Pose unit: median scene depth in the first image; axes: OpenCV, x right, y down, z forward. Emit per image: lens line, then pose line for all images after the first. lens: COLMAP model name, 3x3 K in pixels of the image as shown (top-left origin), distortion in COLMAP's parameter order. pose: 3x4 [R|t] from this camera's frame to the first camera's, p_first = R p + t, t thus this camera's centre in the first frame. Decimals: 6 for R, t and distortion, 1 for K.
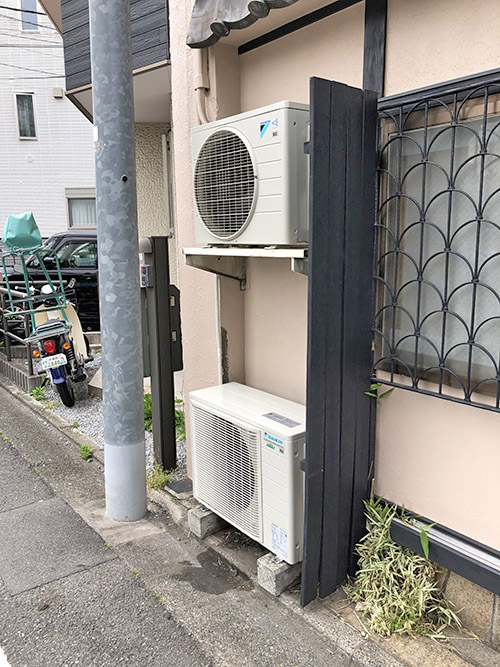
lens RADIAL K [[541.1, 0, 250.0], [0, 541.1, 333.5], [0, 0, 1]] dist [0.007059, -0.001719]
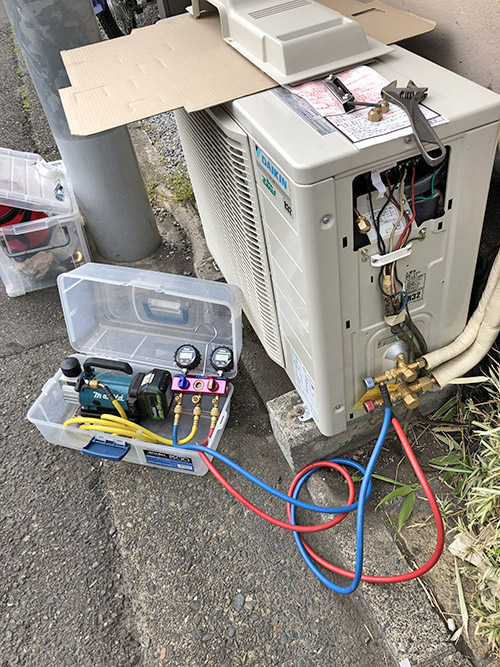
lens RADIAL K [[541.1, 0, 250.0], [0, 541.1, 333.5], [0, 0, 1]] dist [0.007059, -0.001719]
pose [[0.942738, 0.135677, -0.304692, 0.151685], [0.068820, 0.814739, 0.575730, 0.085539], [0.326358, -0.563731, 0.758747, 0.697149]]
